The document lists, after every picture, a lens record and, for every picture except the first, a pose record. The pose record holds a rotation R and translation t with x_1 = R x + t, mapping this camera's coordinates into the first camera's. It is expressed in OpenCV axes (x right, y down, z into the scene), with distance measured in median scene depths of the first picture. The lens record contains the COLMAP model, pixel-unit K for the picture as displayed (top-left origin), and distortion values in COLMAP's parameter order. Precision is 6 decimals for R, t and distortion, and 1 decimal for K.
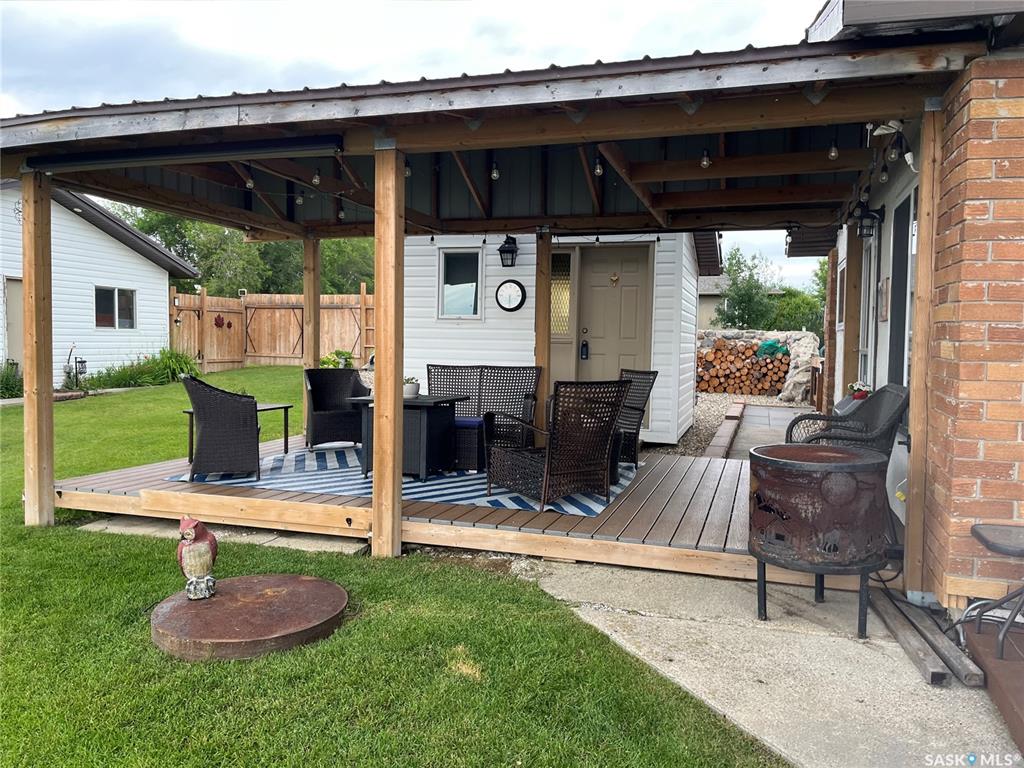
lens RADIAL K [[780.2, 0, 506.0], [0, 780.2, 379.4], [0, 0, 1]] dist [0.053947, -0.069053]
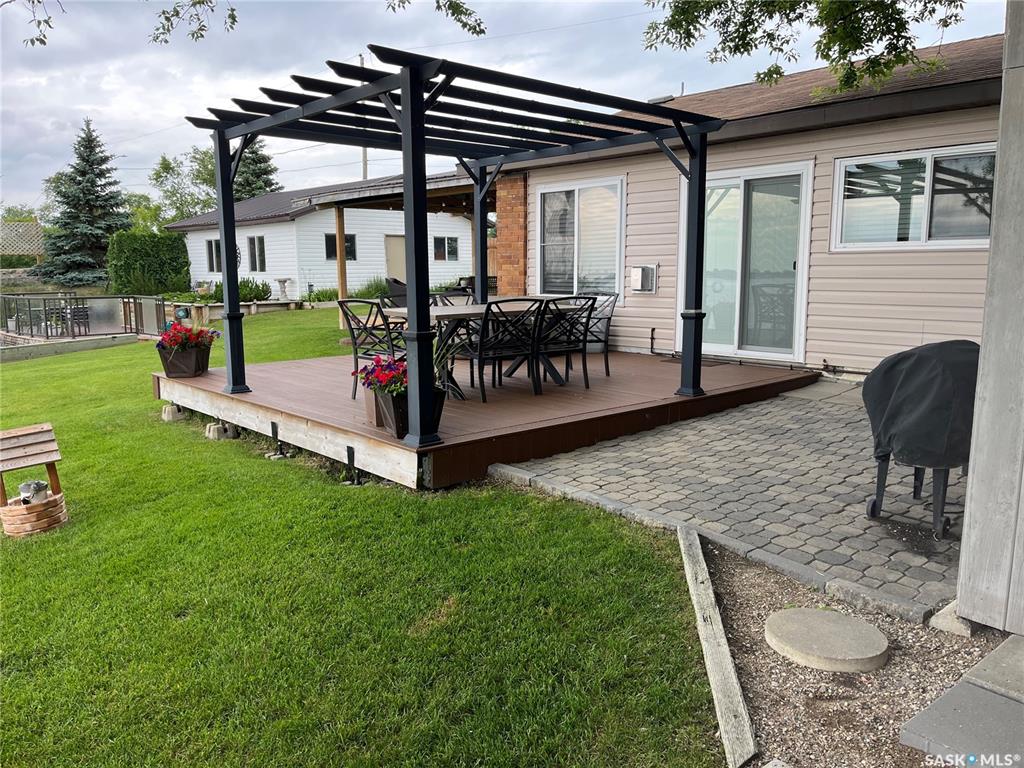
lens RADIAL K [[780.2, 0, 515.7], [0, 780.2, 373.8], [0, 0, 1]] dist [0.053947, -0.069053]
pose [[0.868515, 0.047267, -0.493403, 0.855475], [-0.005264, 0.996266, 0.086176, 0.058918], [0.495634, -0.072248, 0.865521, -0.732531]]
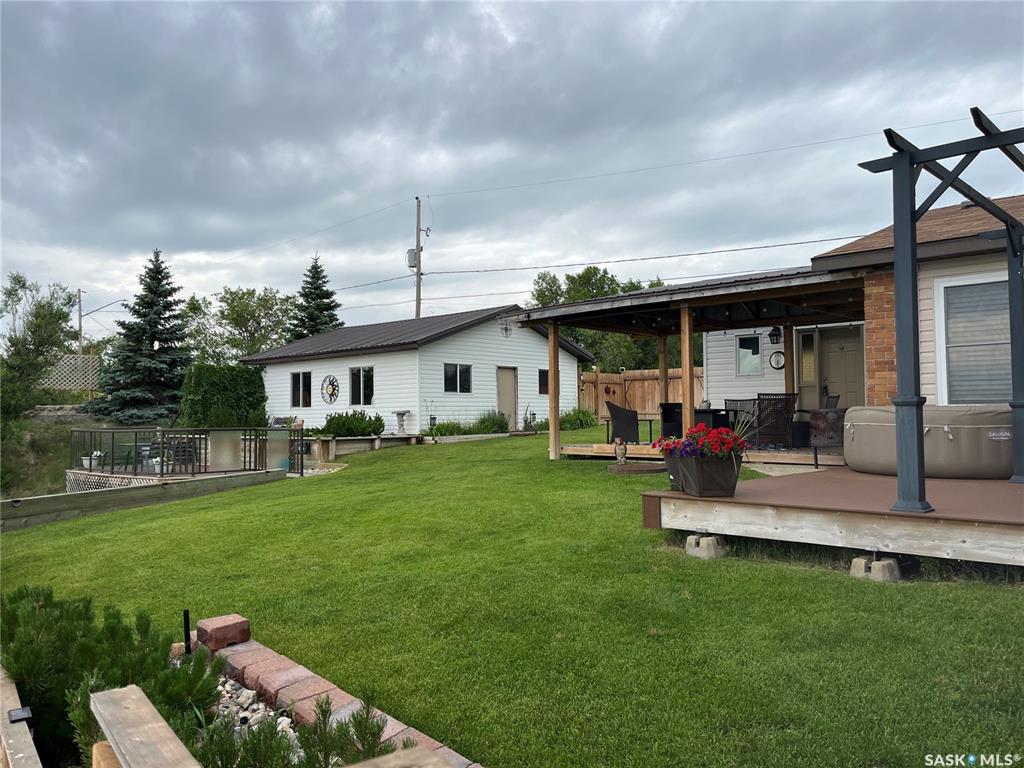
lens RADIAL K [[780.2, 0, 505.6], [0, 780.2, 385.2], [0, 0, 1]] dist [0.053947, -0.069053]
pose [[0.894716, -0.038020, -0.445013, 0.240159], [-0.002999, 0.995836, -0.091111, 0.107965], [0.446625, 0.082854, 0.890877, -0.816030]]
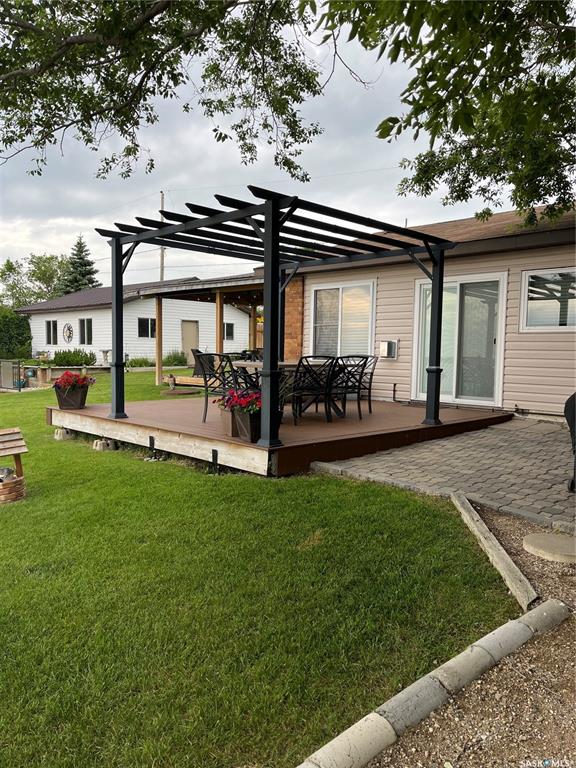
lens RADIAL K [[585.2, 0, 293.3], [0, 585.2, 388.2], [0, 0, 1]] dist [0.053947, -0.069053]
pose [[0.894315, 0.029933, -0.446435, 0.826630], [-0.026188, 0.999551, 0.014558, 0.084104], [0.446670, -0.001328, 0.894698, -0.829004]]
